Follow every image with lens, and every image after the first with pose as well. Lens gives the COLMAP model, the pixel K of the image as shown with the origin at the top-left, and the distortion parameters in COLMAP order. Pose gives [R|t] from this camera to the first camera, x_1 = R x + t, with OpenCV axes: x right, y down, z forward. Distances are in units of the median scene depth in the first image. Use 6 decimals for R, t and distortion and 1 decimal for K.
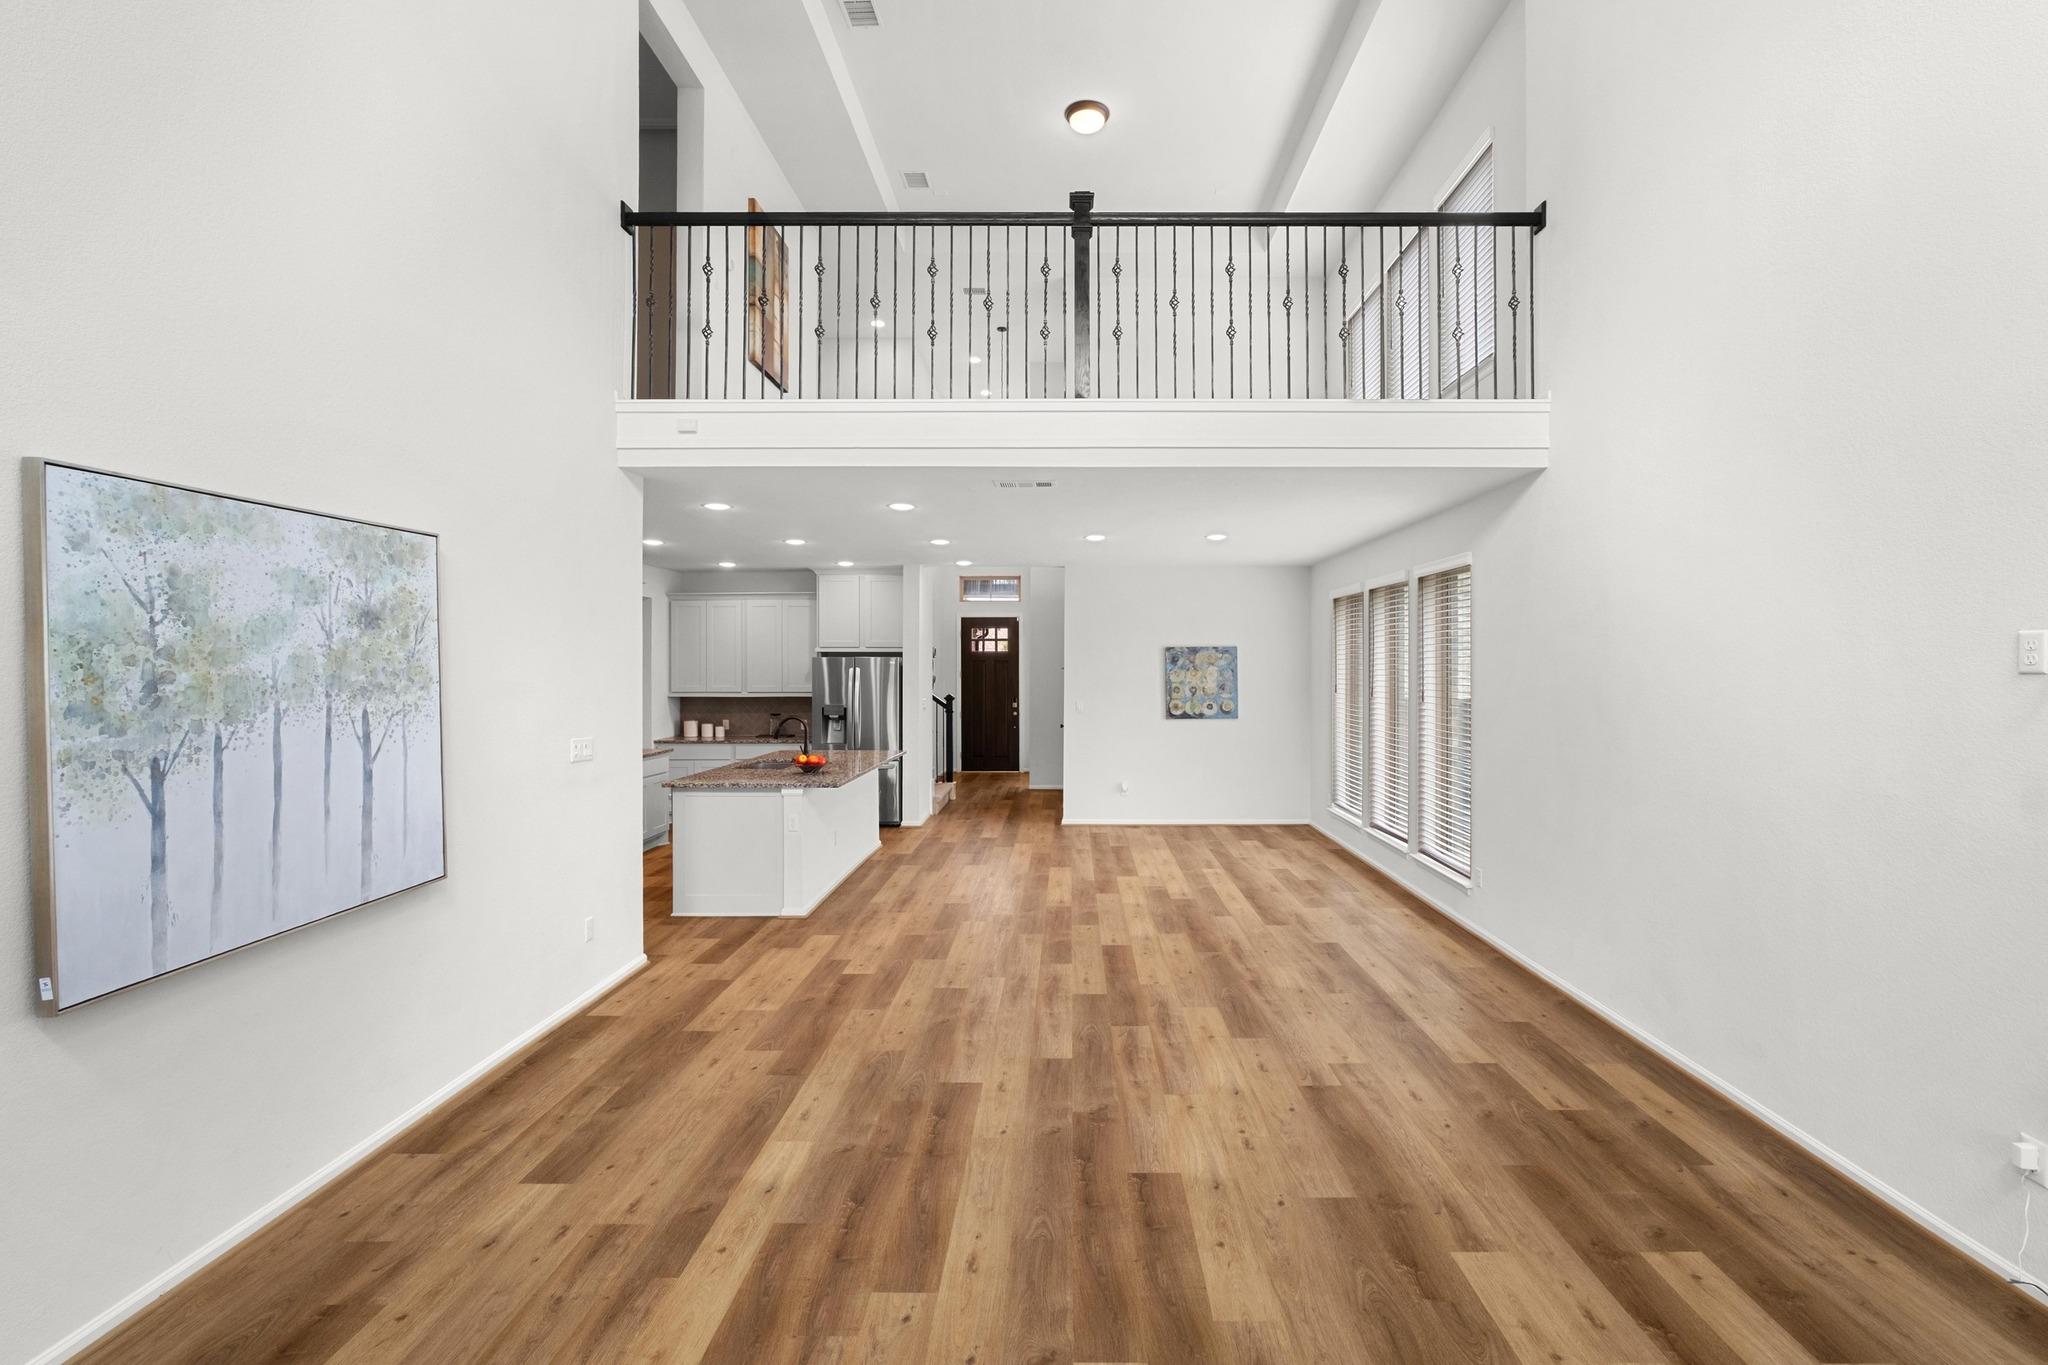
lens RADIAL K [[883.3, 0, 1069.7], [0, 883.3, 666.0], [0, 0, 1]] dist [-0.022437, 0.010661]
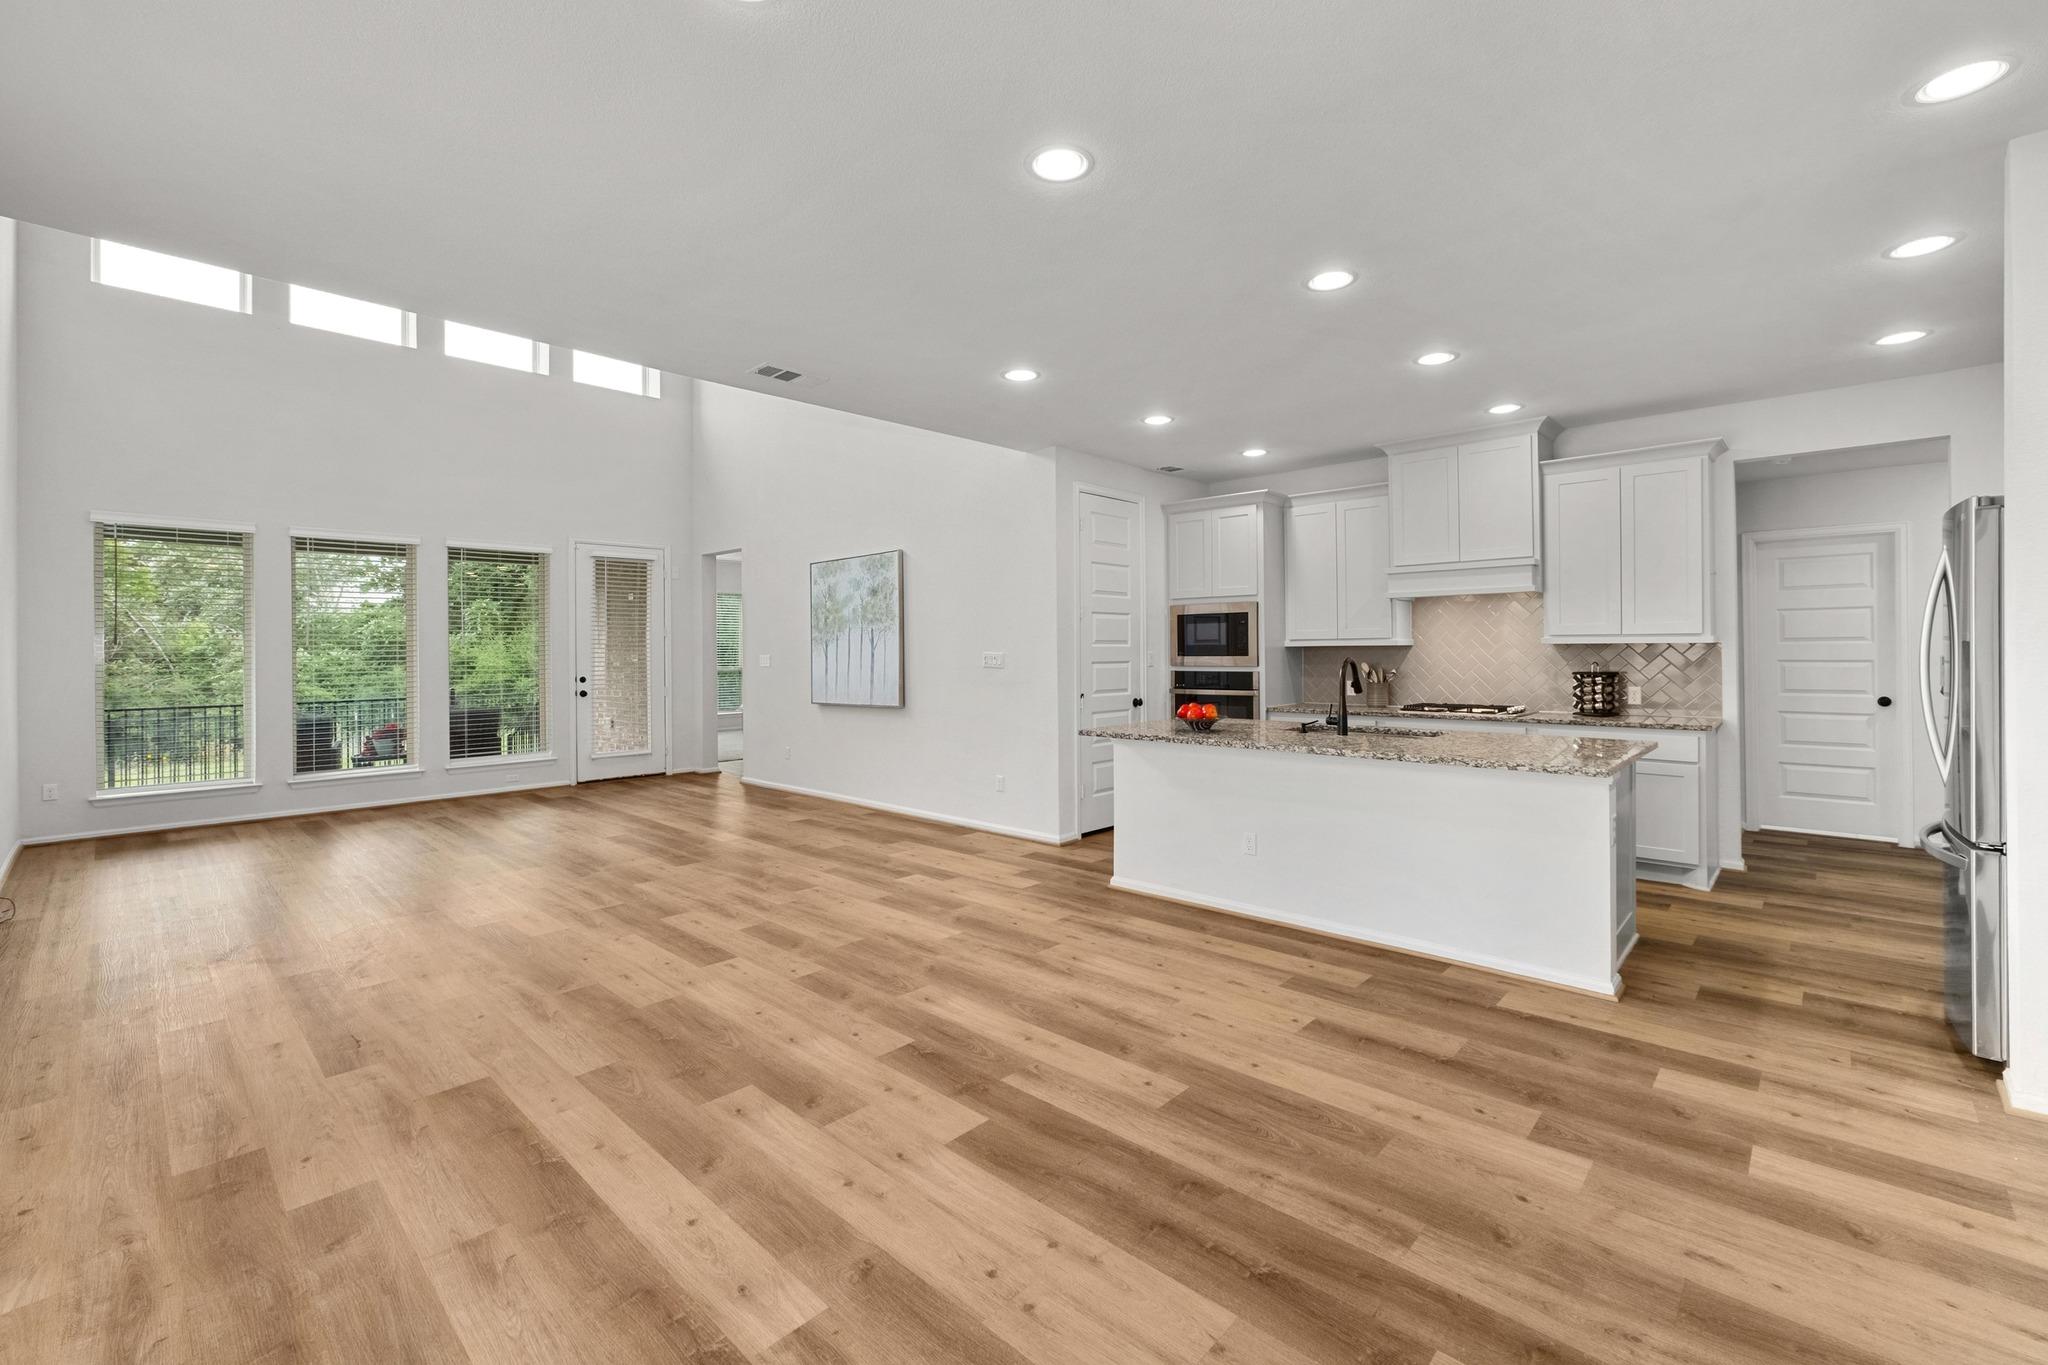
lens RADIAL K [[869.7, 0, 1010.3], [0, 869.7, 645.7], [0, 0, 1]] dist [-0.001410, 0.009047]
pose [[-0.695529, 0.004290, -0.718485, 0.462725], [0.013066, 0.999892, -0.006679, 0.078035], [0.718379, -0.014033, -0.695510, 1.944077]]
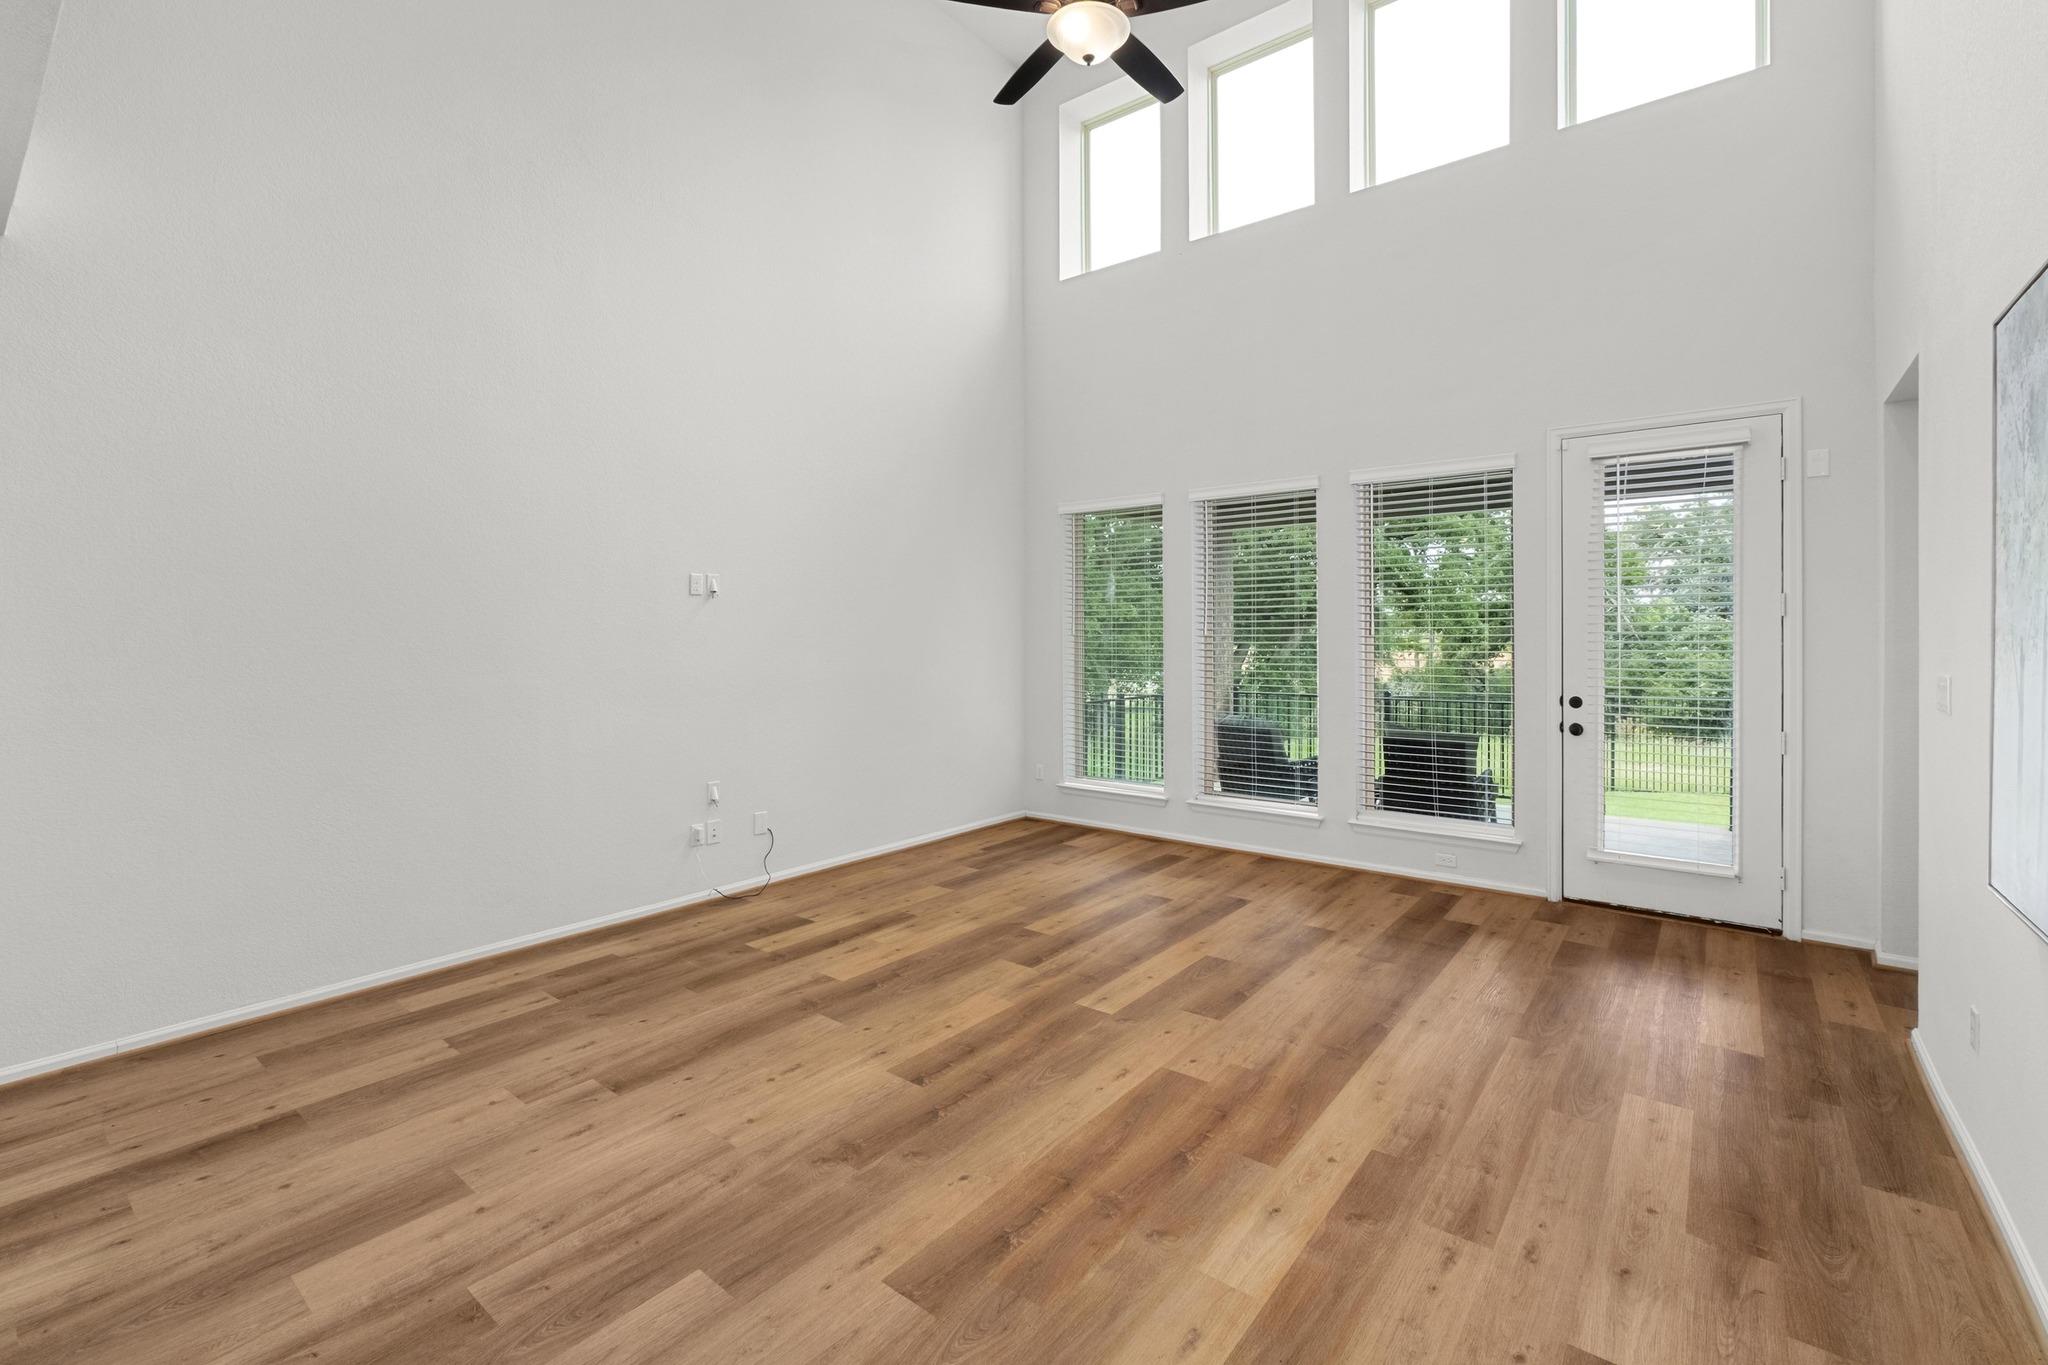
lens RADIAL K [[883.3, 0, 1069.7], [0, 883.3, 666.0], [0, 0, 1]] dist [-0.022437, 0.010661]
pose [[-0.799991, -0.020792, 0.599652, -0.401834], [0.000565, 0.999373, 0.035406, 0.051541], [-0.600012, 0.028663, -0.799478, 1.055584]]
